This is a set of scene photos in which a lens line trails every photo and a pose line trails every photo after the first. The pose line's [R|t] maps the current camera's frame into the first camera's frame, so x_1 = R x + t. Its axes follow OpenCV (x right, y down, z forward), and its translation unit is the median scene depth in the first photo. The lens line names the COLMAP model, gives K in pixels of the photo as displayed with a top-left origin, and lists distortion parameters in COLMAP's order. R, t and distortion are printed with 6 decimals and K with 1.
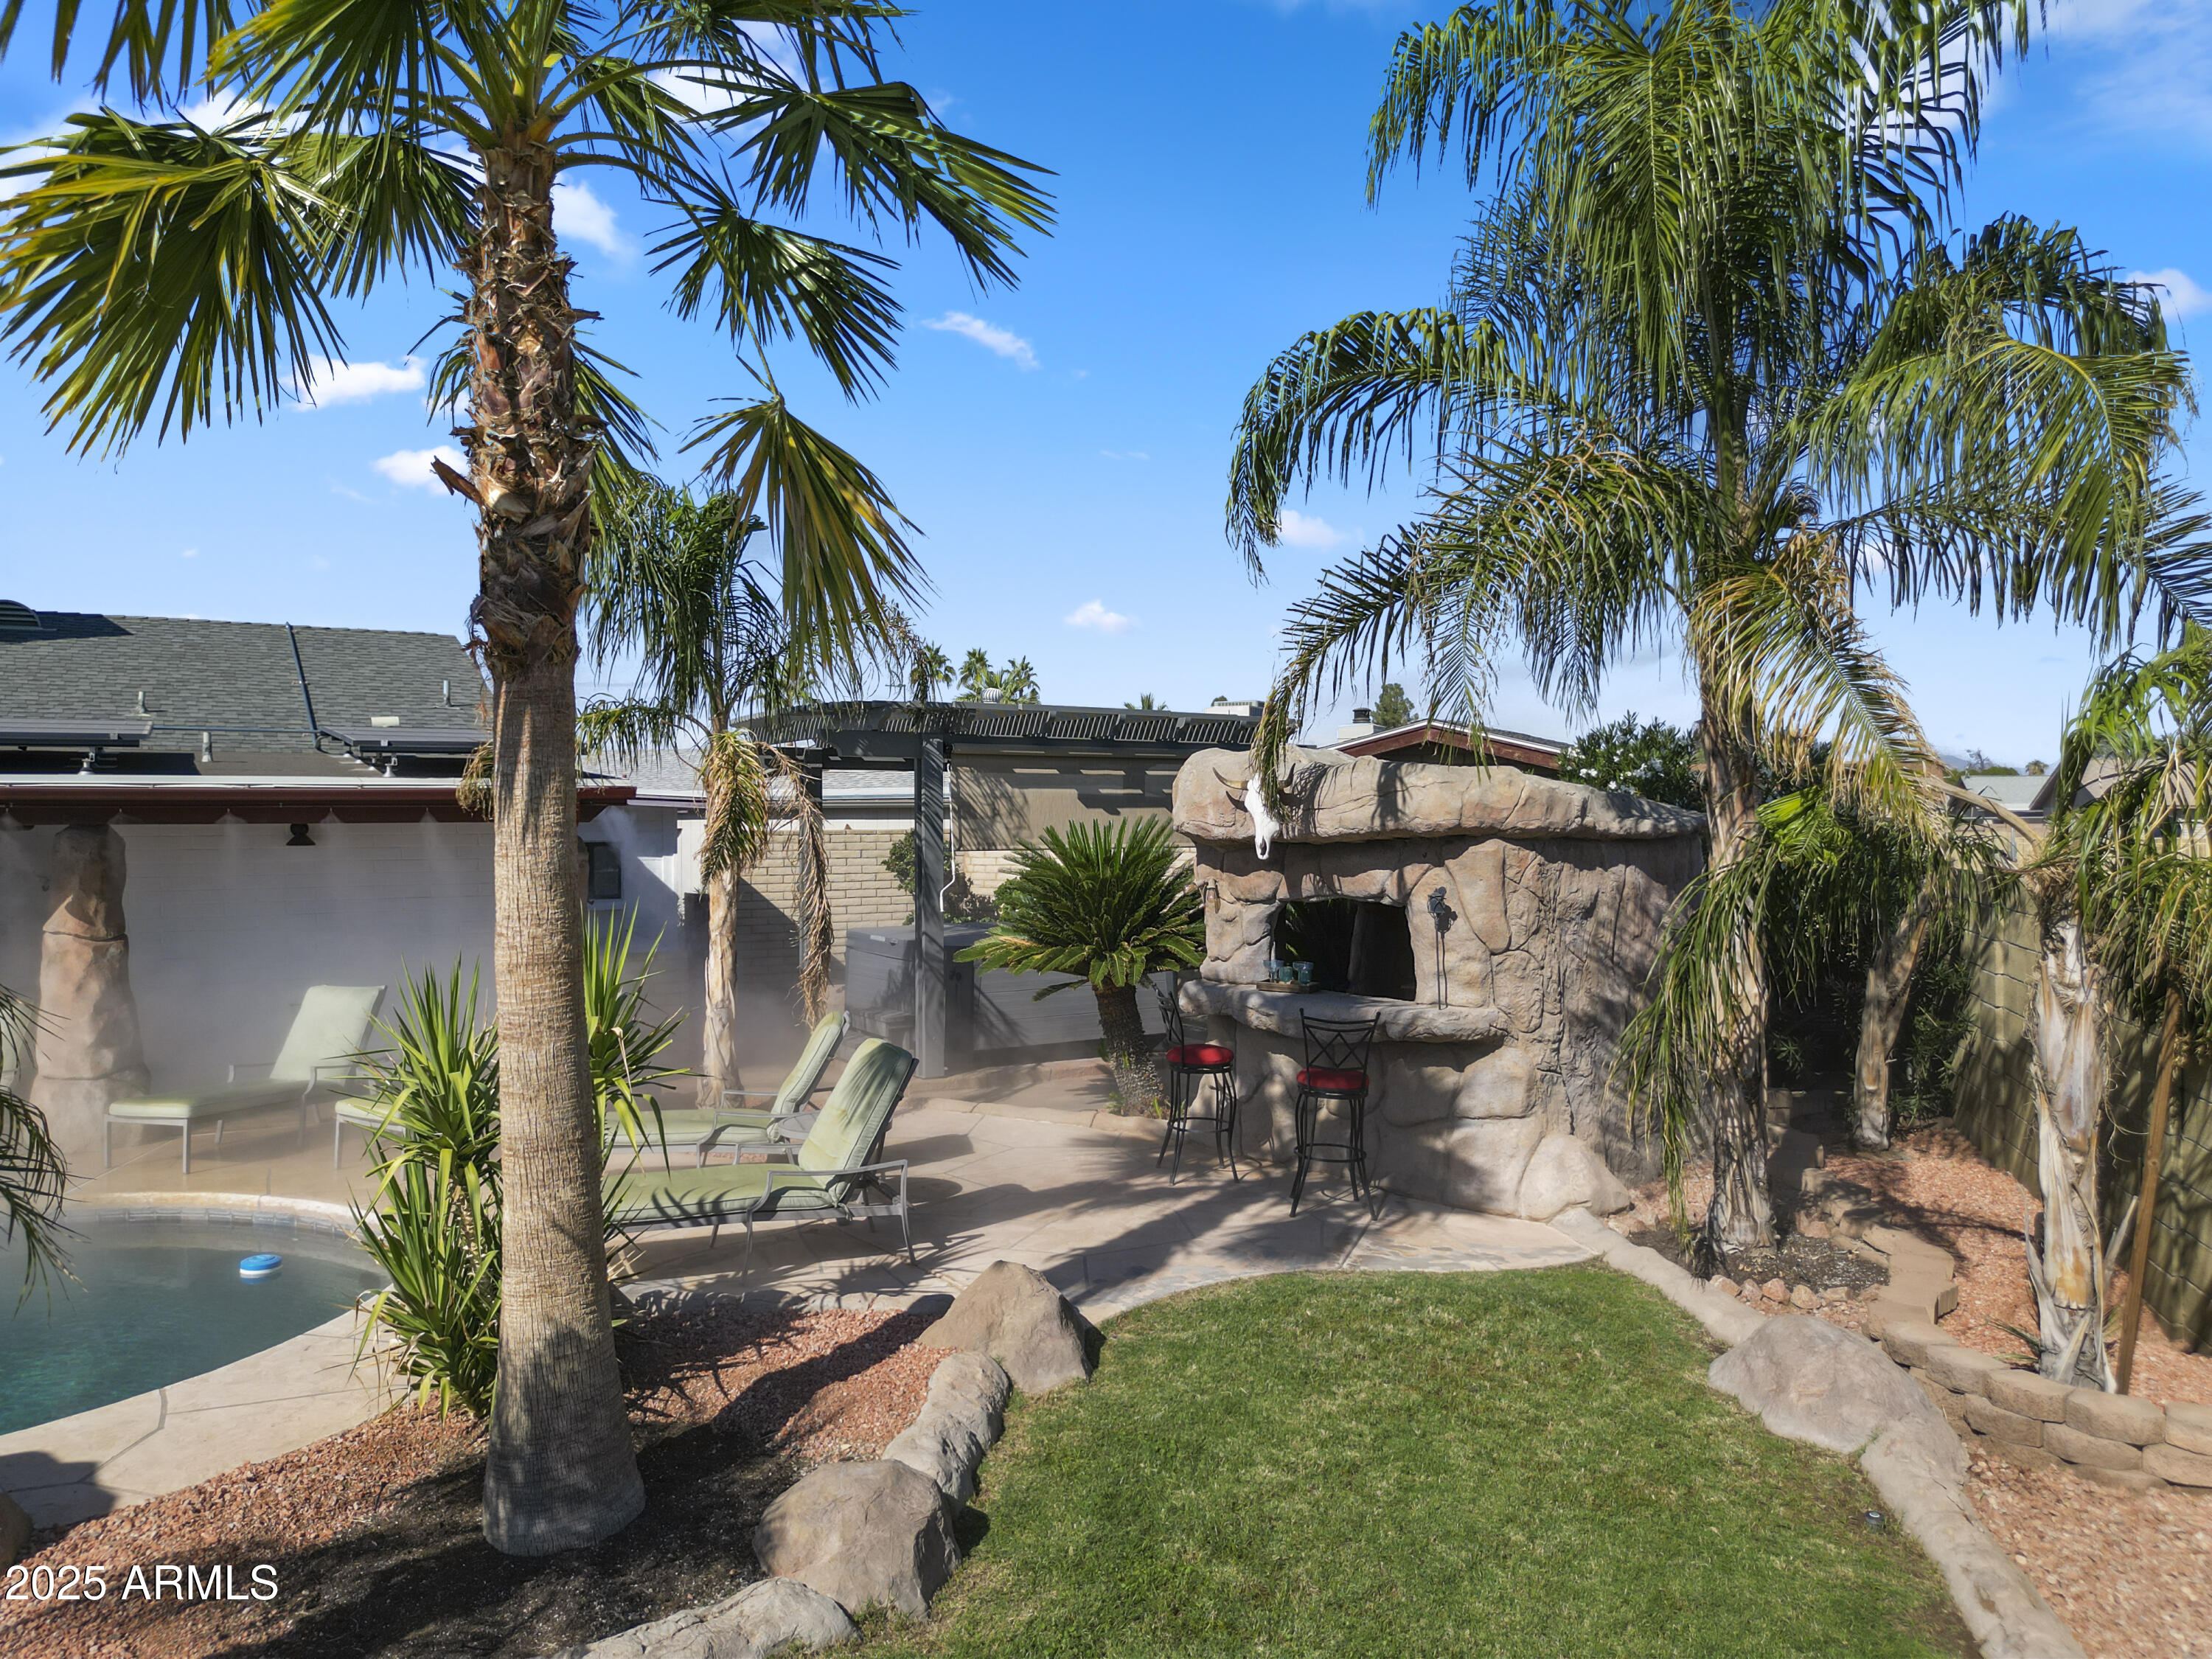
lens RADIAL K [[1546.5, 0, 1100.0], [0, 1546.5, 836.4], [0, 0, 1]] dist [0.104480, -0.150466]
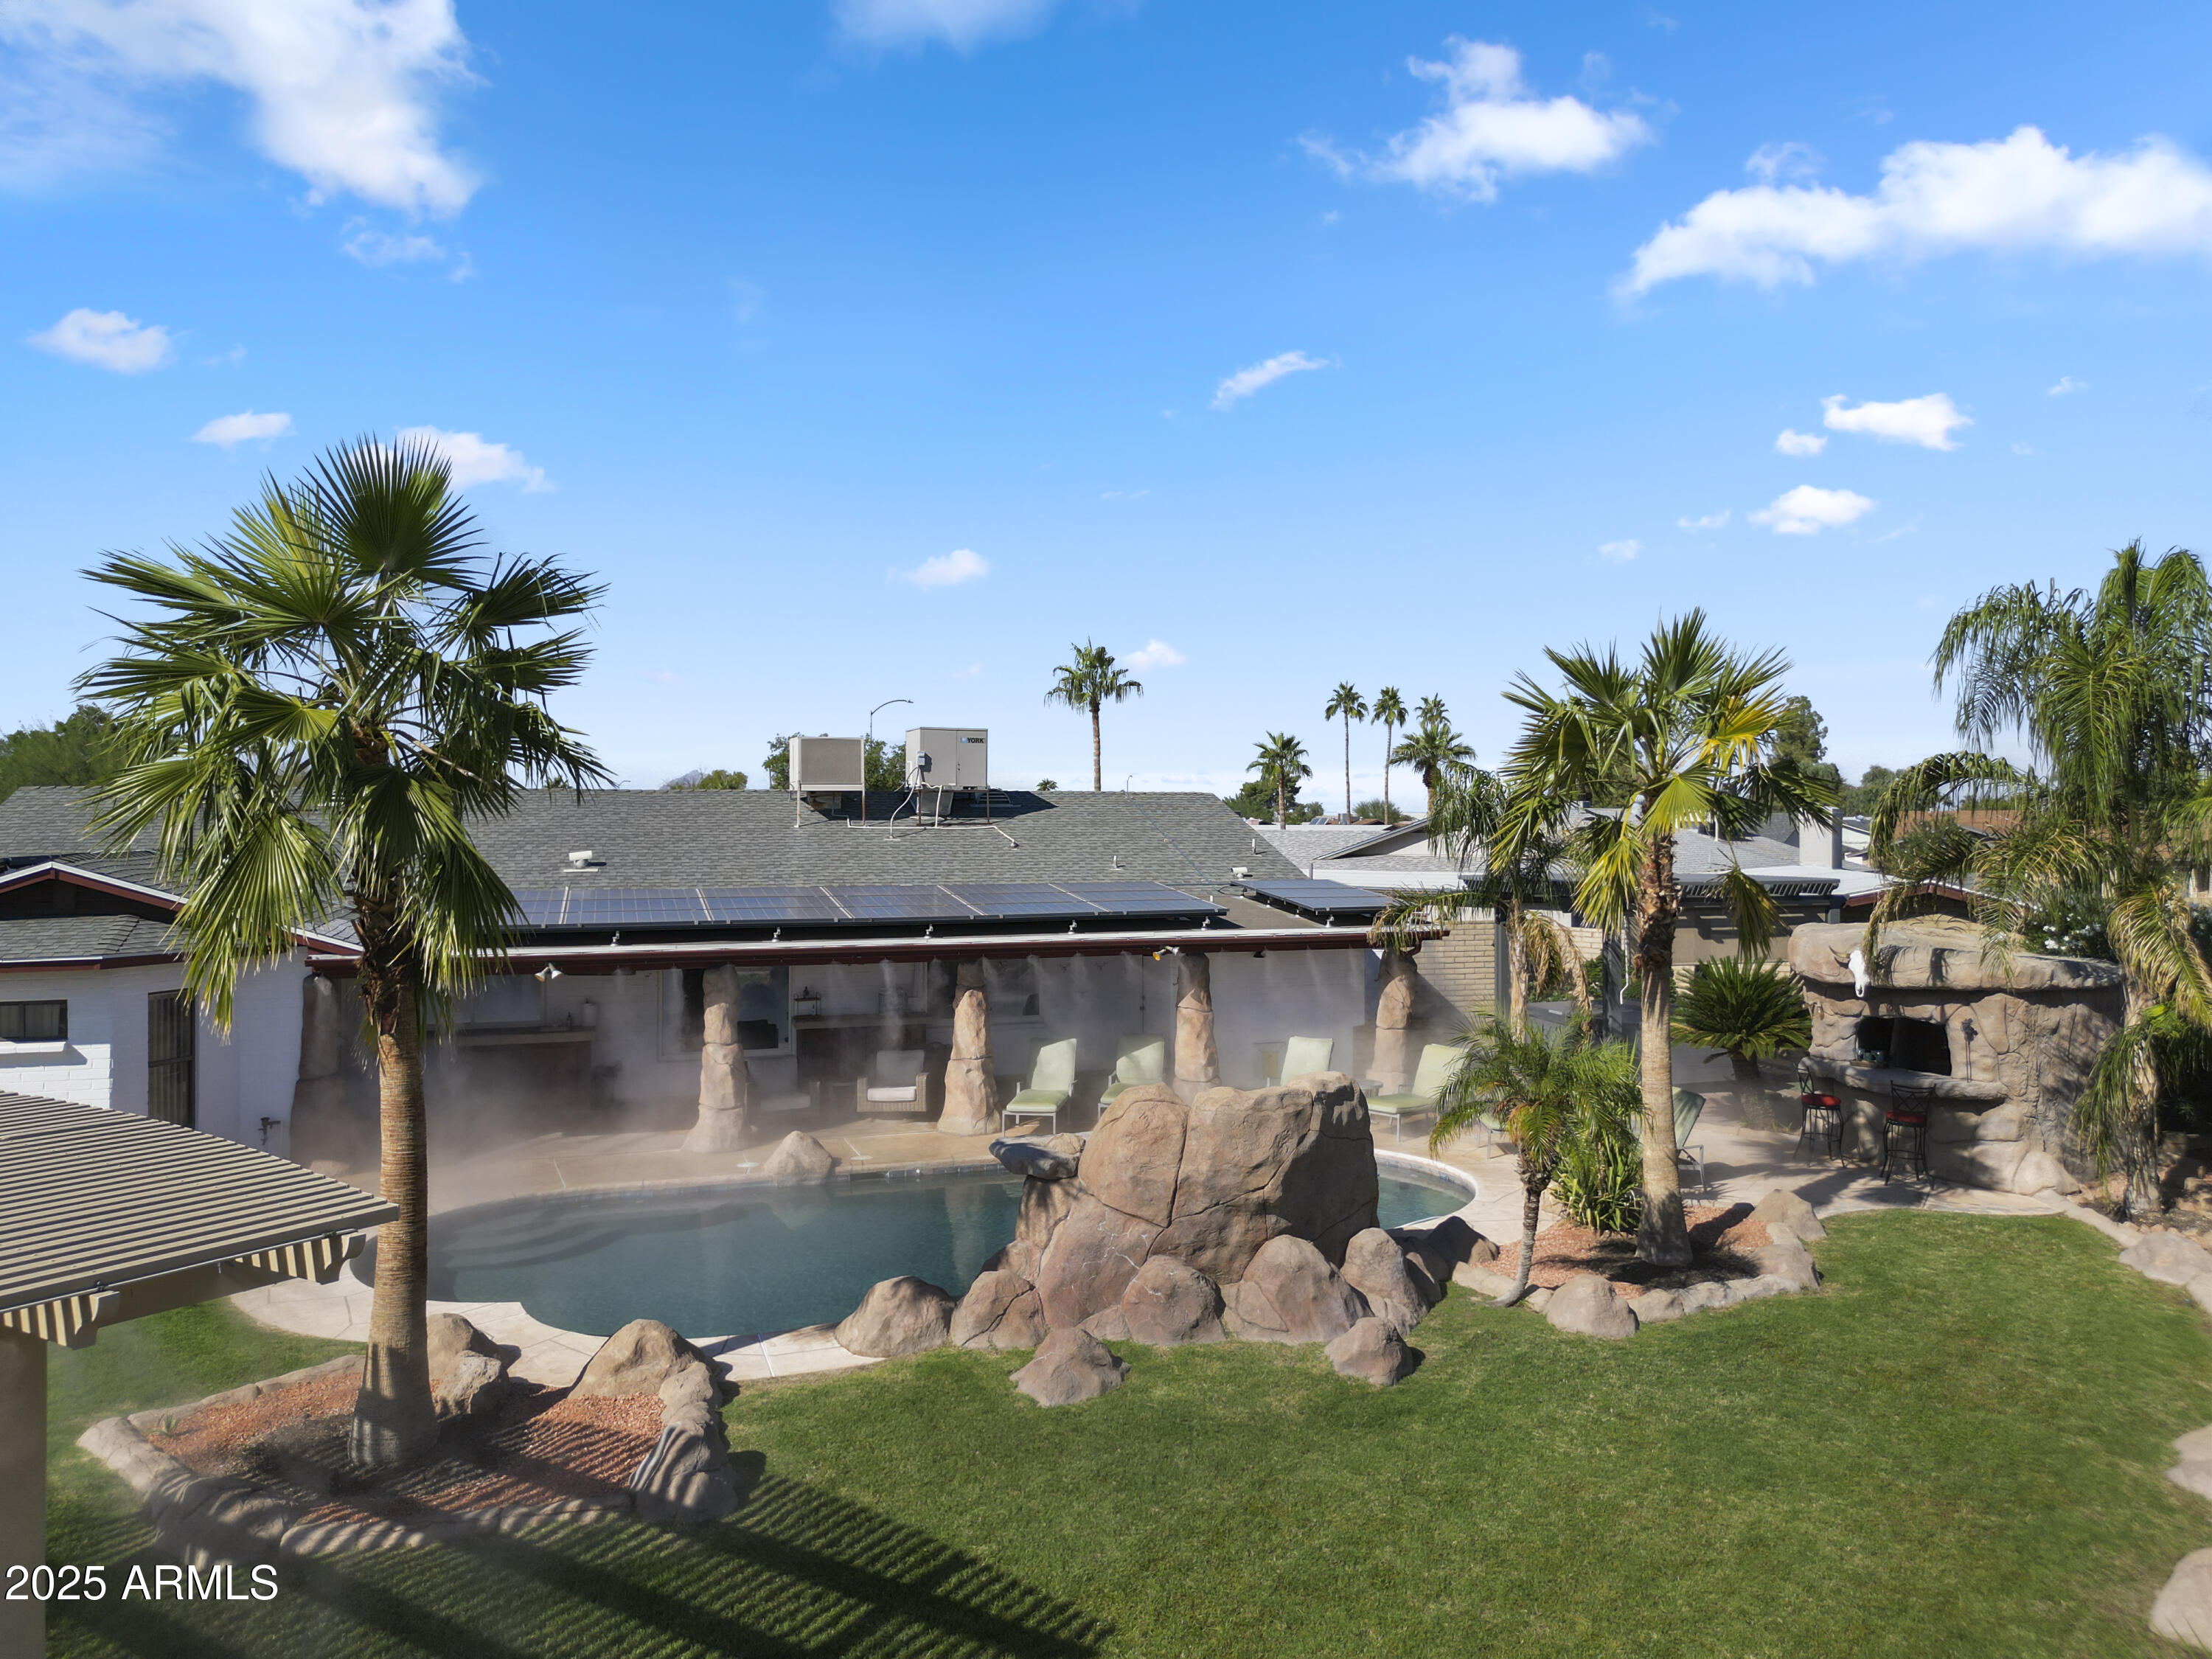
lens RADIAL K [[1444.7, 0, 1104.2], [0, 1444.7, 830.8], [0, 0, 1]] dist [-0.006087, -0.007253]
pose [[0.965117, 0.001603, -0.261813, -0.334600], [-0.005965, 0.999856, -0.015867, -0.159478], [0.261750, 0.016875, 0.964988, -0.962105]]
